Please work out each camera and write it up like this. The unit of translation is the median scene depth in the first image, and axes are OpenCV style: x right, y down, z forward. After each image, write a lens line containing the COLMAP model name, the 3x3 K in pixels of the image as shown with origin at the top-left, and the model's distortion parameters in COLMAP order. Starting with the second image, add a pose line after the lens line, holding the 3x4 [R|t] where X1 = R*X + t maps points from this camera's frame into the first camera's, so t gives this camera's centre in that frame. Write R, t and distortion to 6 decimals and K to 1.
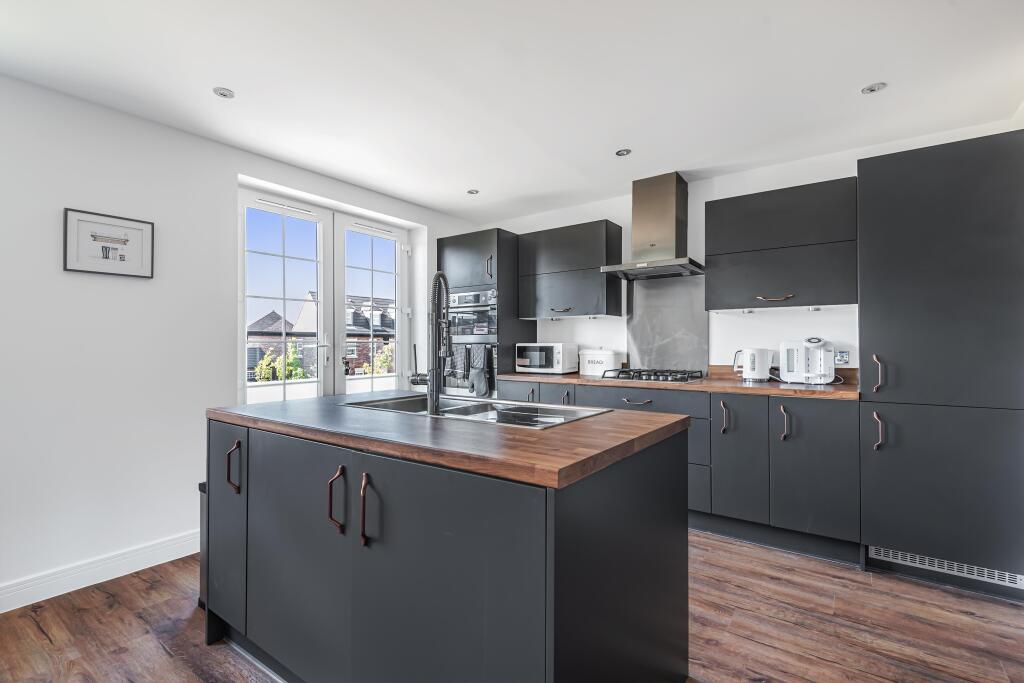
lens RADIAL K [[461.6, 0, 518.6], [0, 461.6, 342.1], [0, 0, 1]] dist [0.035239, -0.021601]
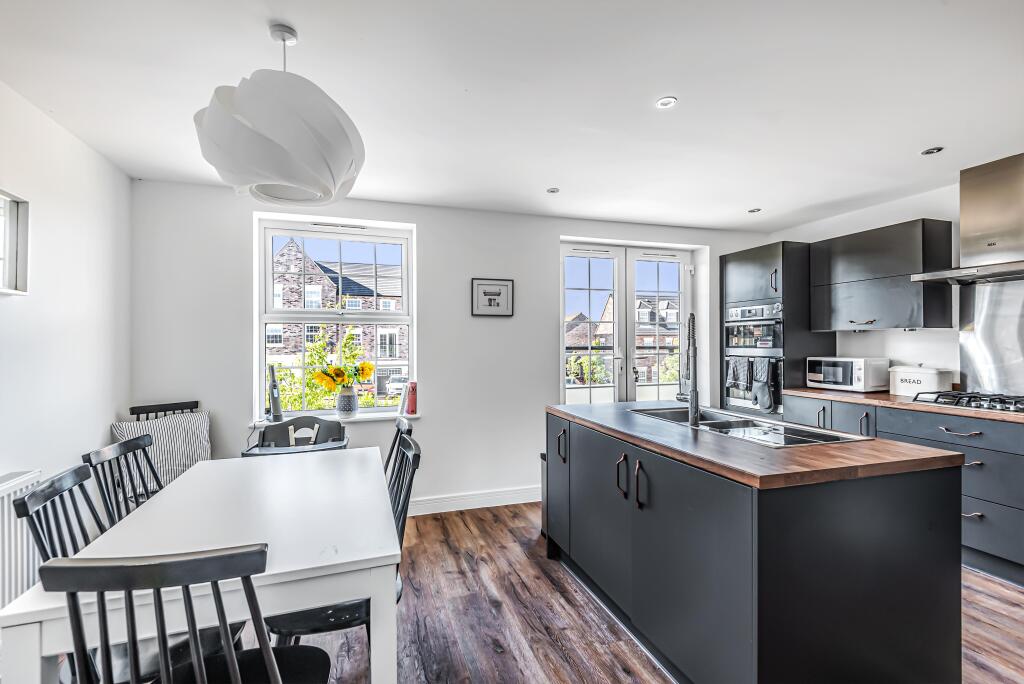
lens RADIAL K [[461.6, 0, 518.6], [0, 461.6, 342.6], [0, 0, 1]] dist [0.035239, -0.021601]
pose [[0.814709, -0.002522, -0.579865, 0.076214], [0.005002, 0.999984, 0.002678, -0.036823], [0.579849, -0.005083, 0.814708, -0.153568]]
